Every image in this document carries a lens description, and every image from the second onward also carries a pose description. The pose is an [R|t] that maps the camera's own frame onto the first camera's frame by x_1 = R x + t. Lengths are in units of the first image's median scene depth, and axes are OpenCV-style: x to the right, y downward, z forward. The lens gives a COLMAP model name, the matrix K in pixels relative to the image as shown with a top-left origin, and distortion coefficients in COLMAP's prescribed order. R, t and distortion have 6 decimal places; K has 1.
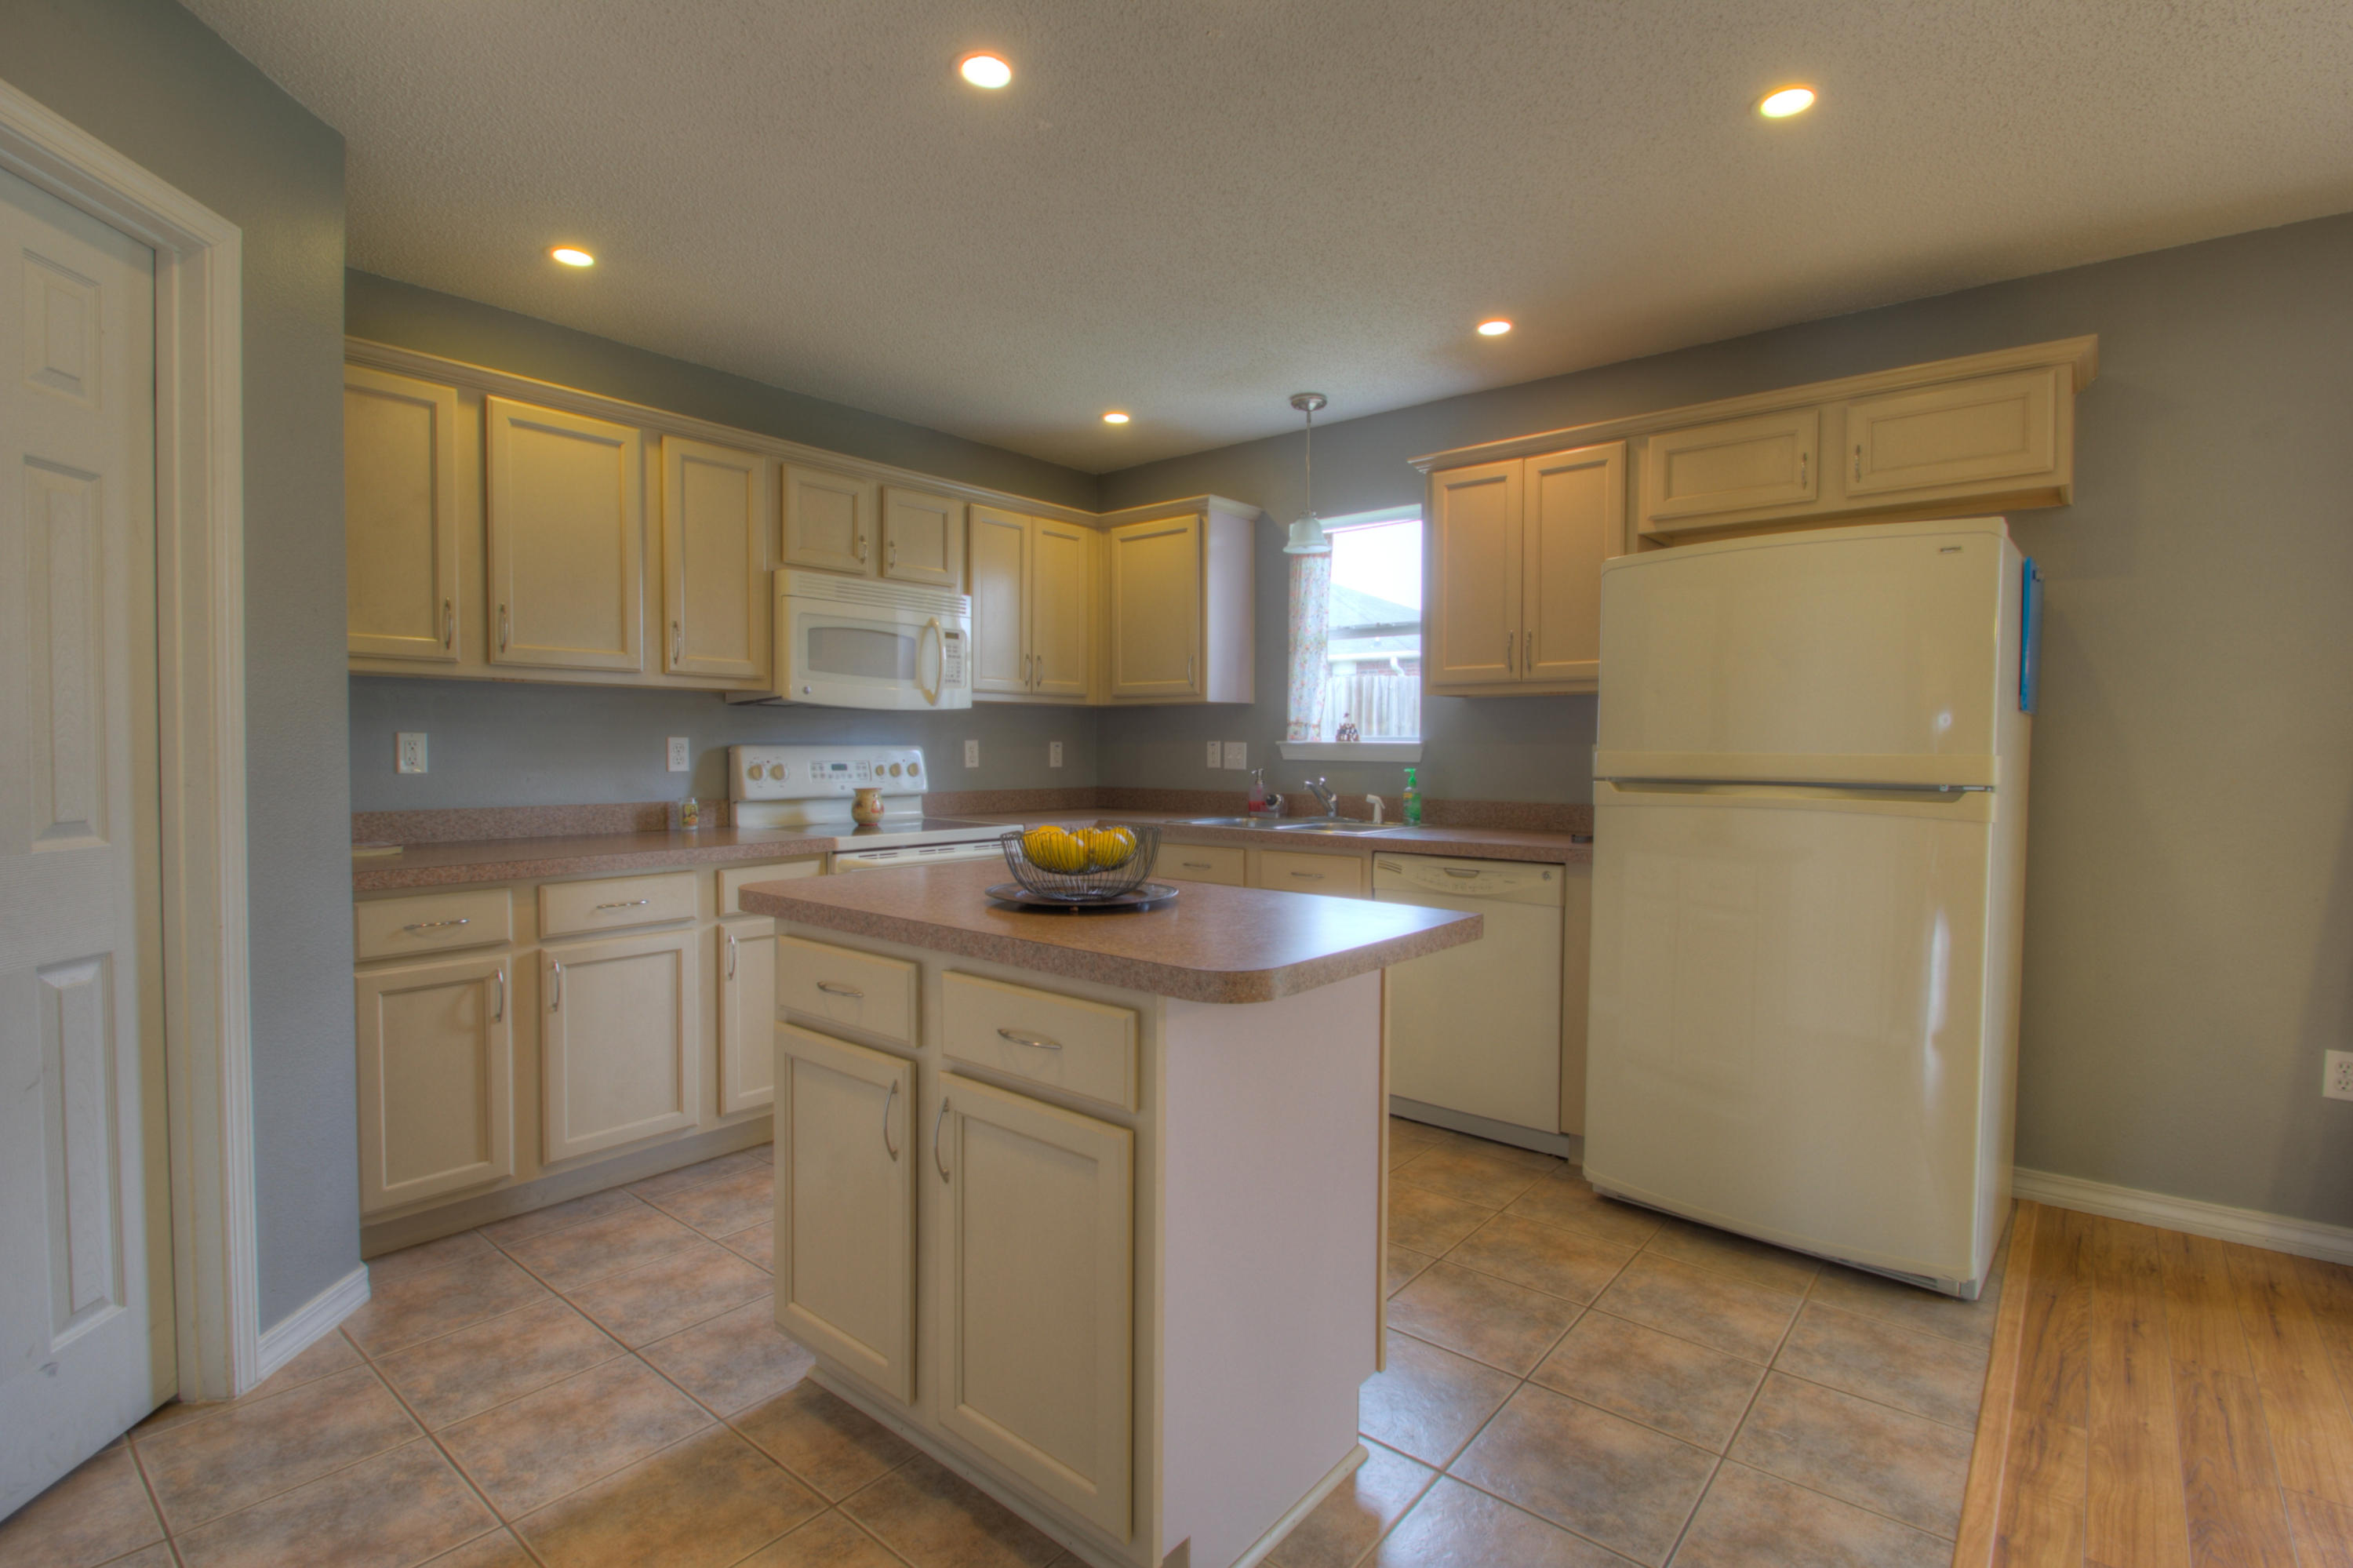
lens RADIAL K [[1094.6, 0, 1178.8], [0, 1094.6, 779.6], [0, 0, 1]] dist [0.008528, -0.015325]
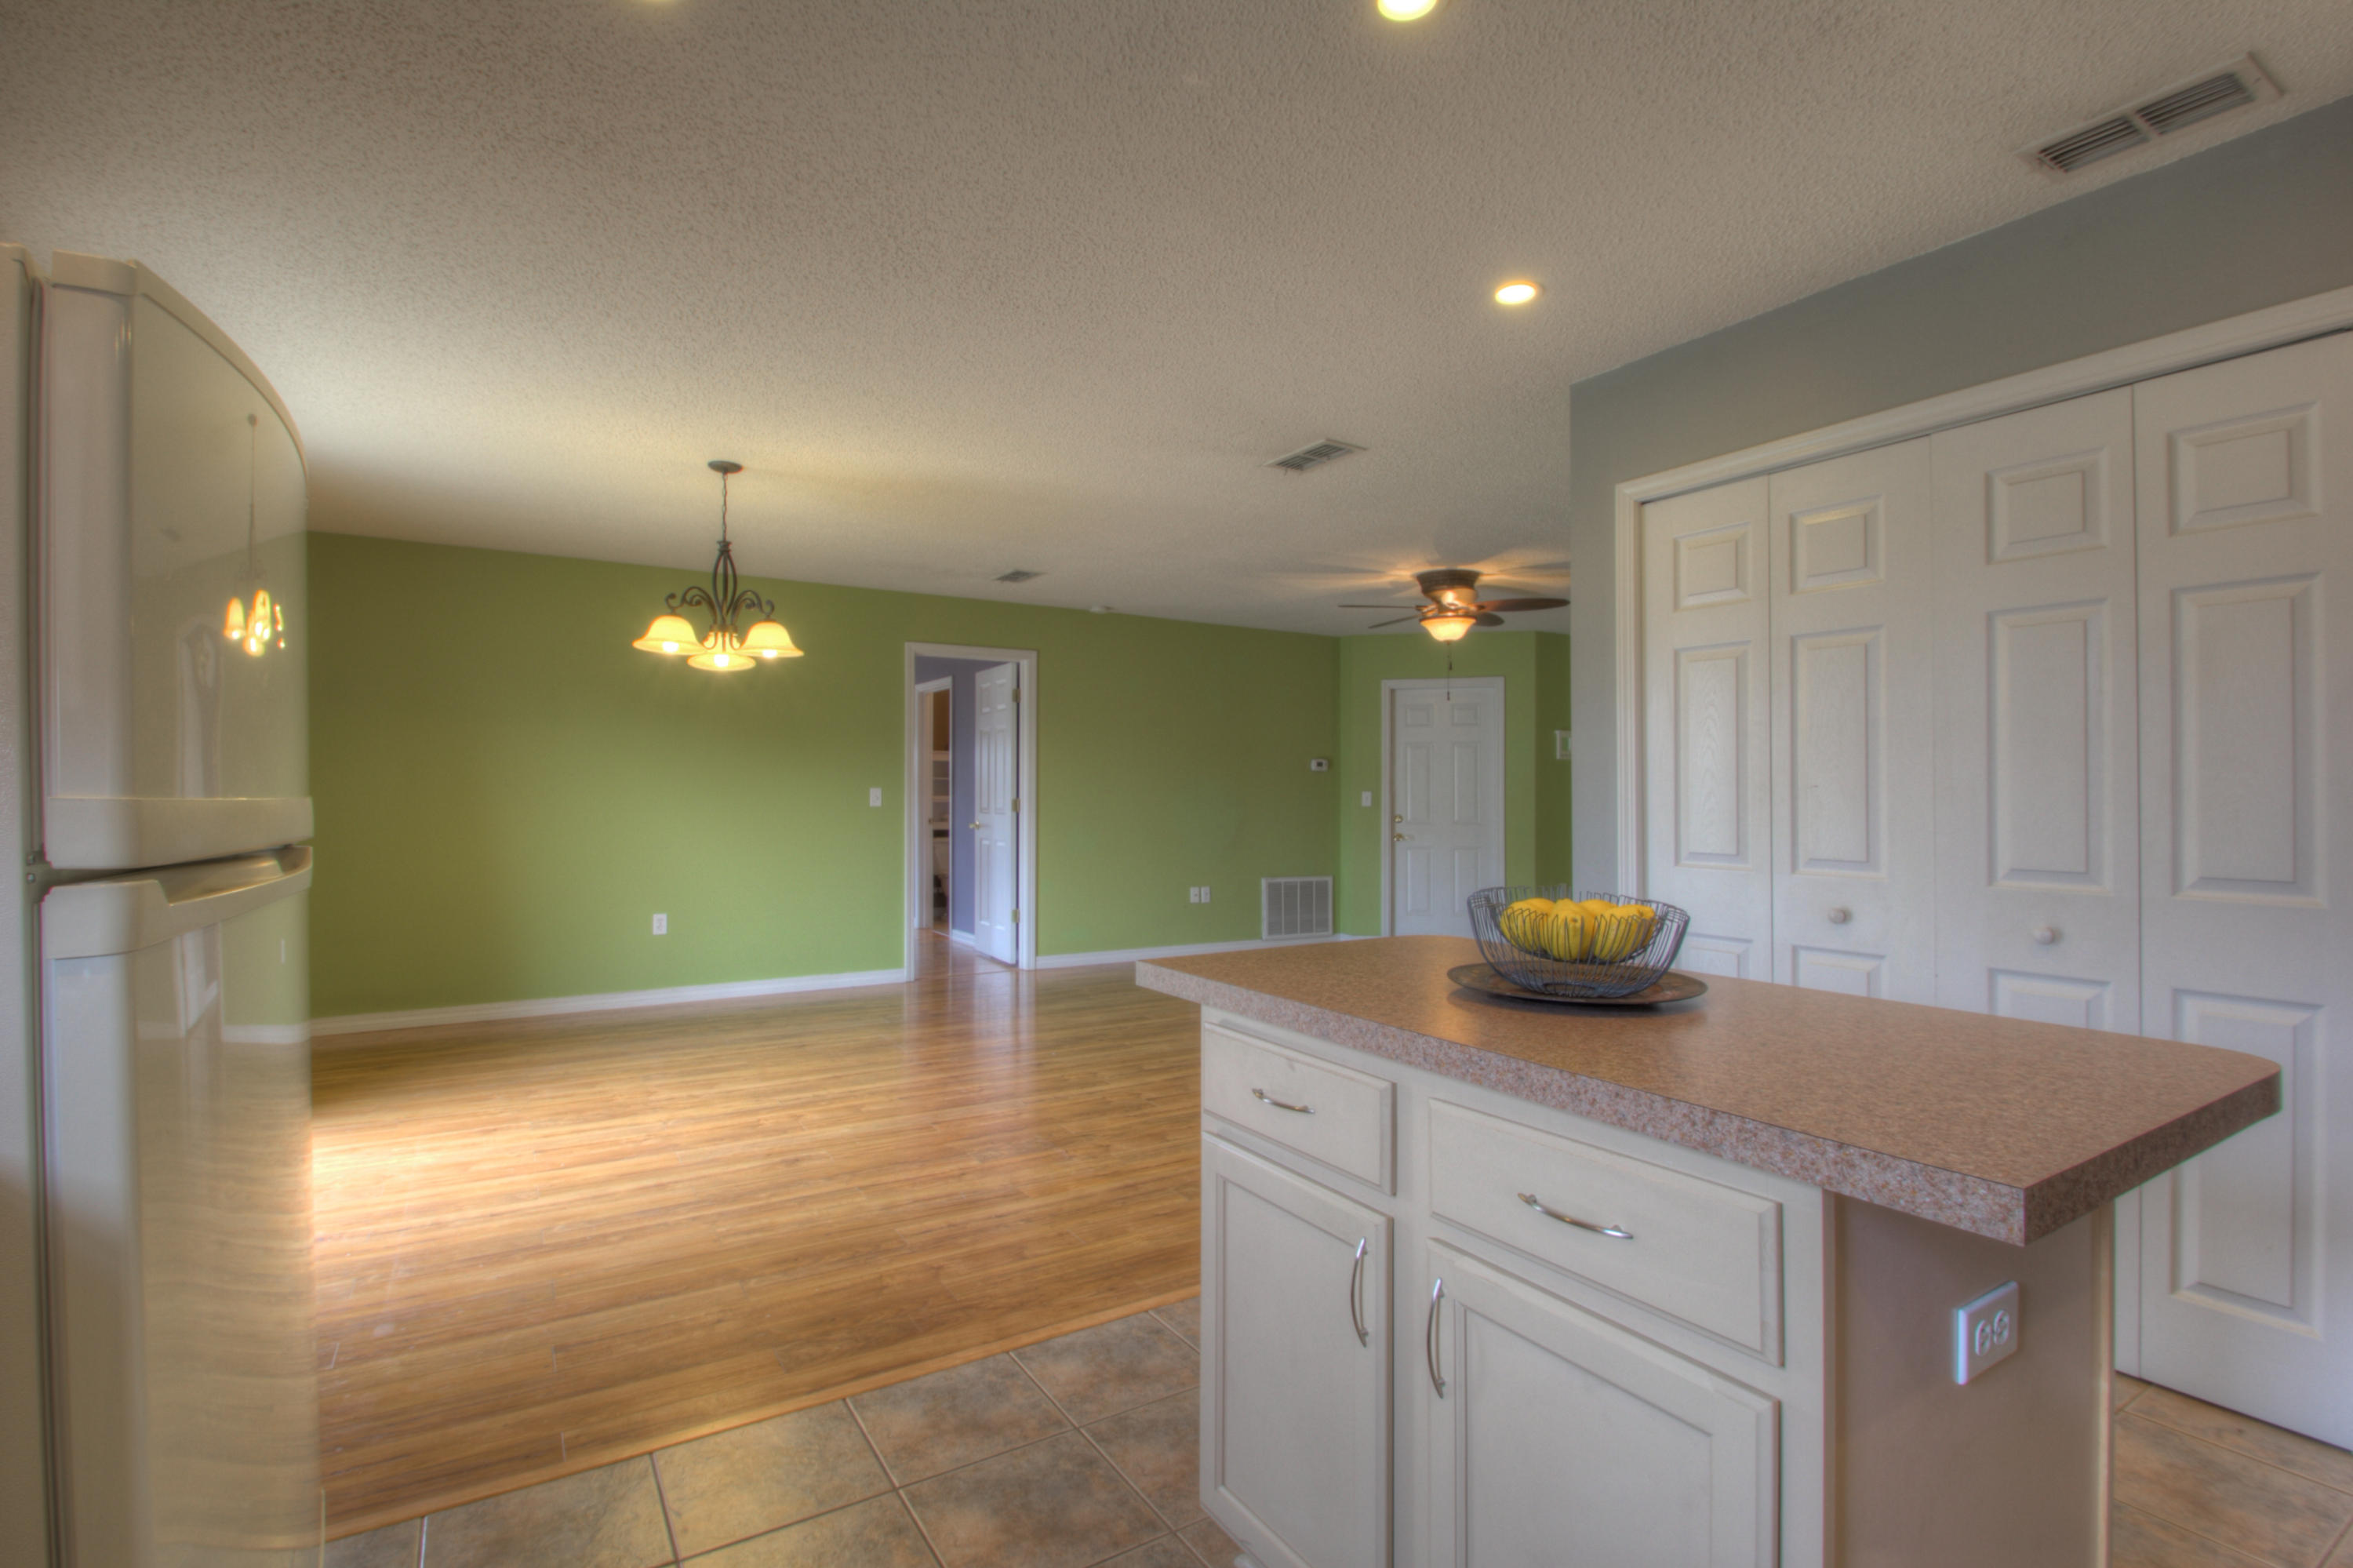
lens RADIAL K [[1094.6, 0, 1178.8], [0, 1094.6, 779.6], [0, 0, 1]] dist [0.008528, -0.015325]
pose [[-0.948574, -0.004282, 0.316526, -0.034965], [0.001277, 0.999849, 0.017353, -0.027728], [-0.316553, 0.016865, -0.948425, 0.922120]]
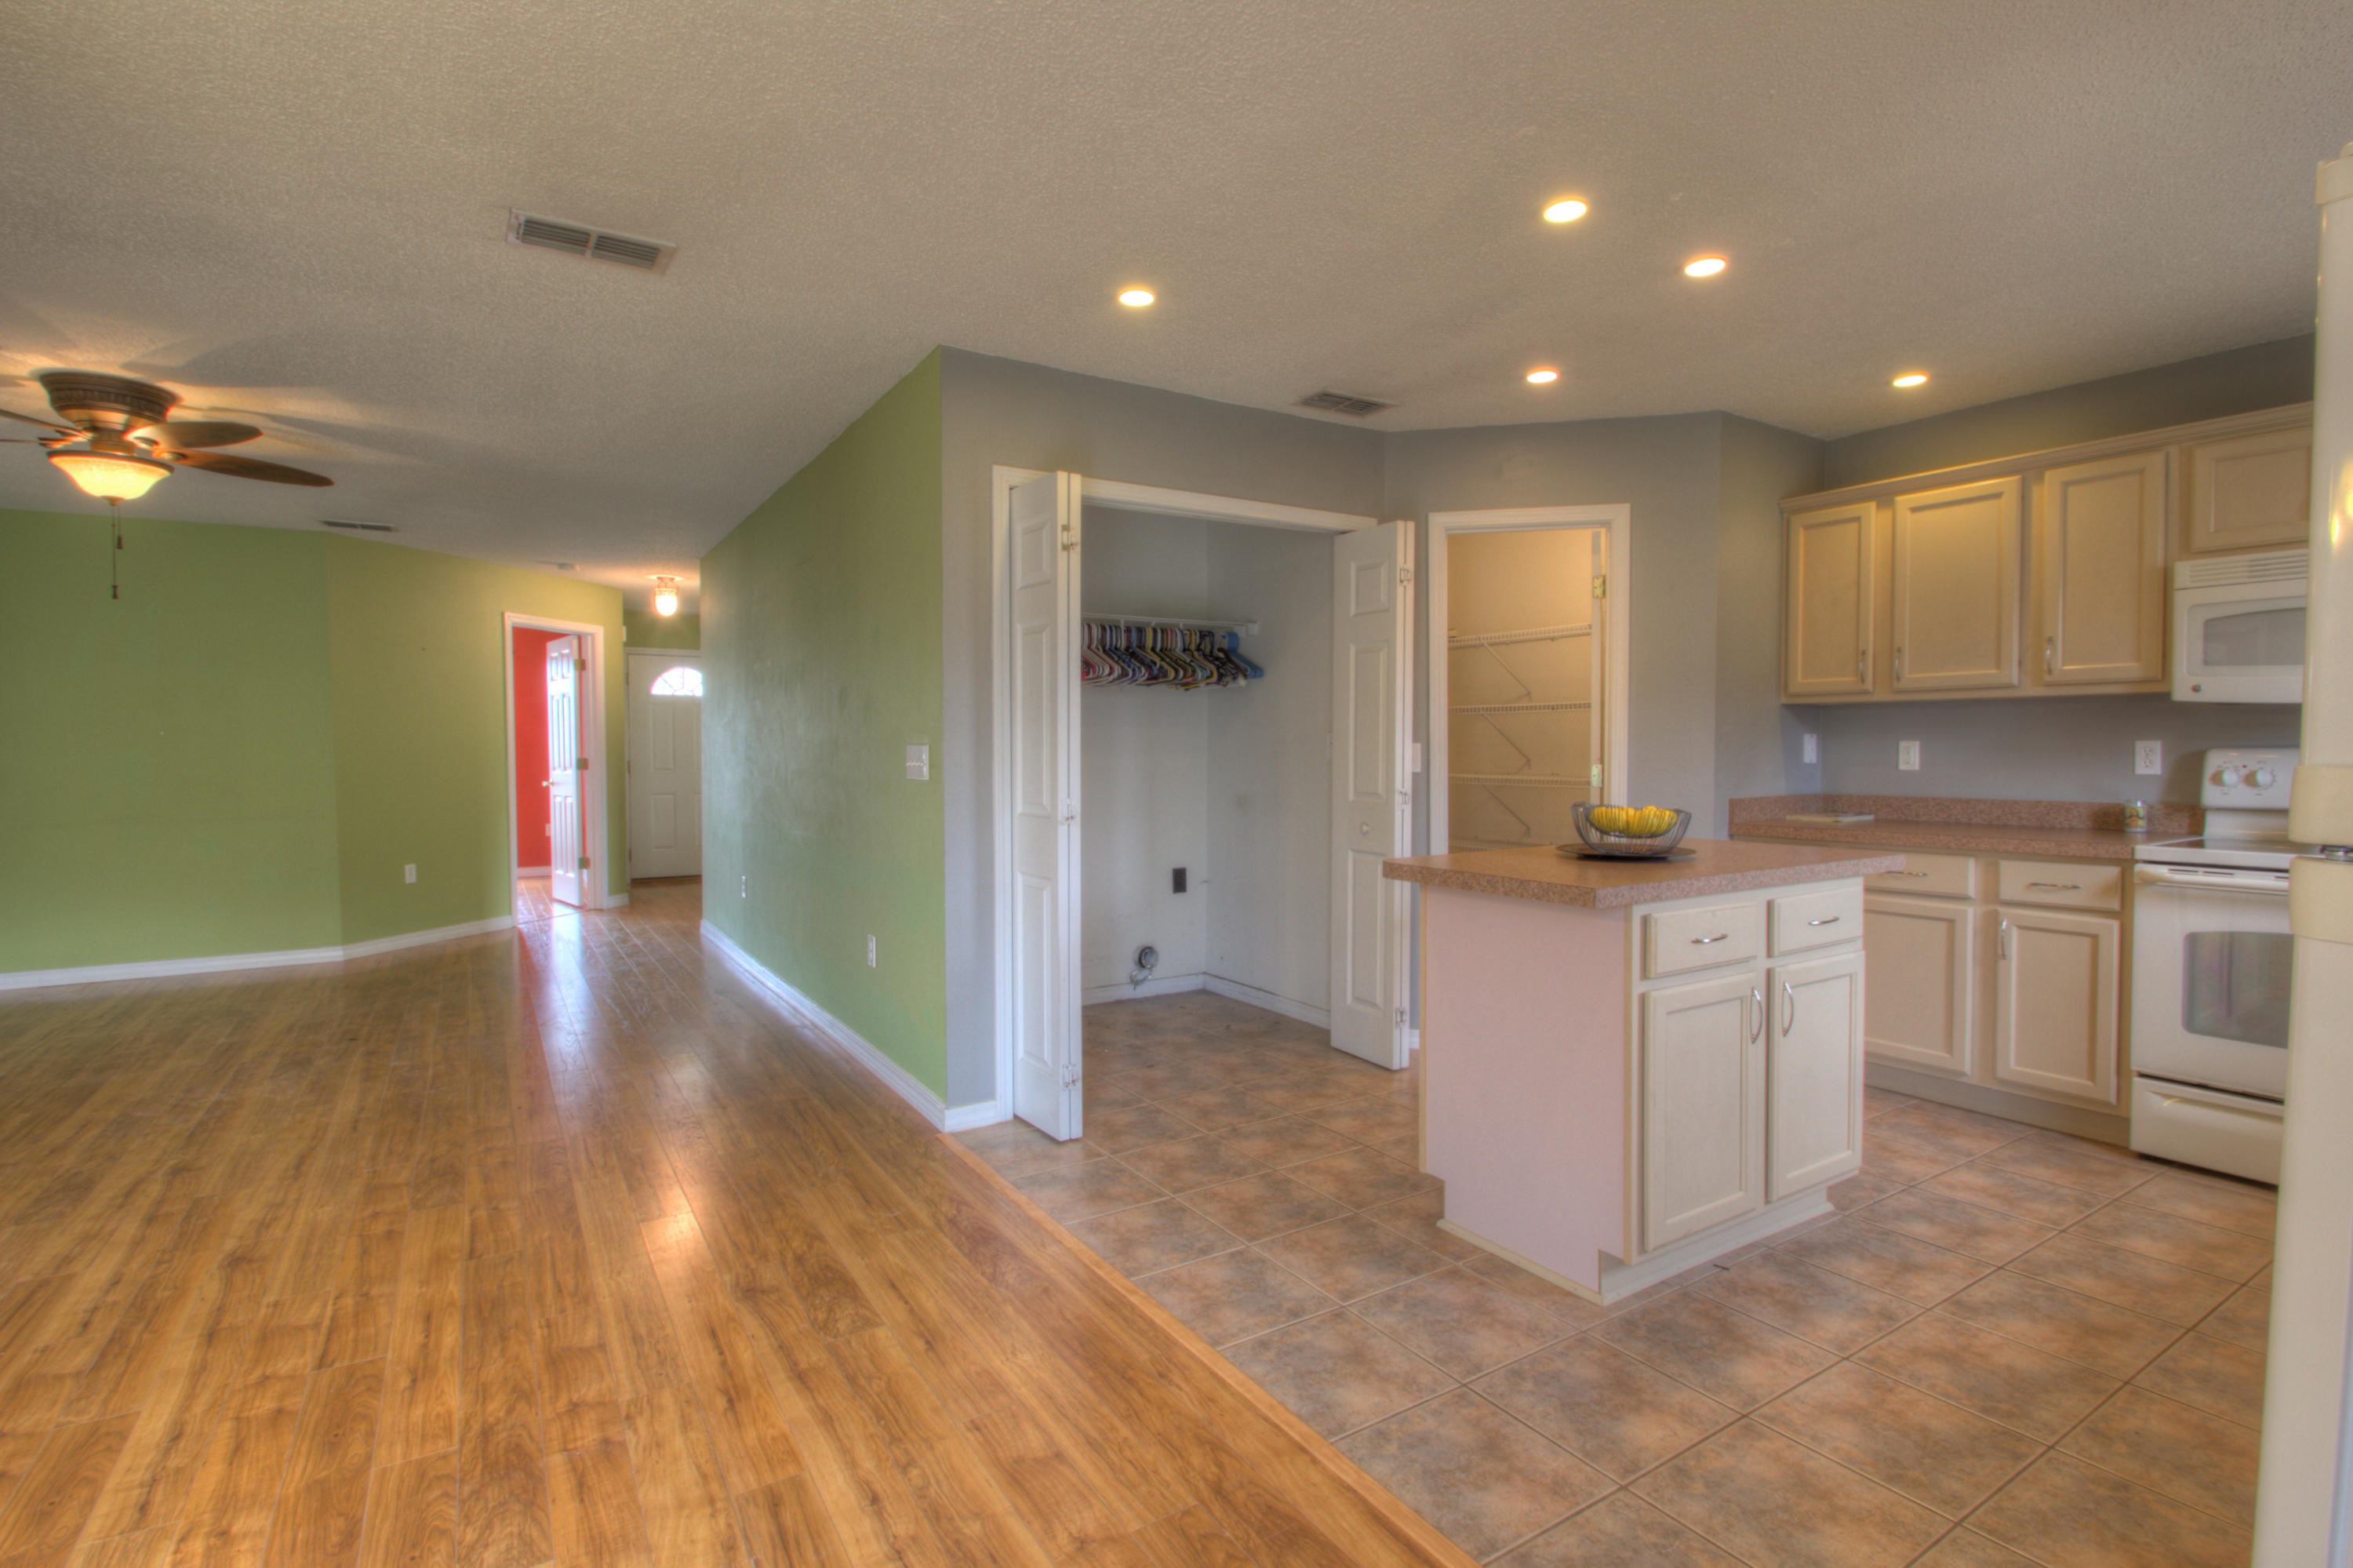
lens RADIAL K [[1103.5, 0, 1175.1], [0, 1103.5, 780.3], [0, 0, 1]] dist [0.010196, -0.016355]
pose [[-0.313171, 0.023488, -0.949406, 0.754018], [-0.026322, 0.999095, 0.033399, -0.011969], [0.949332, 0.035450, -0.312270, 0.446869]]
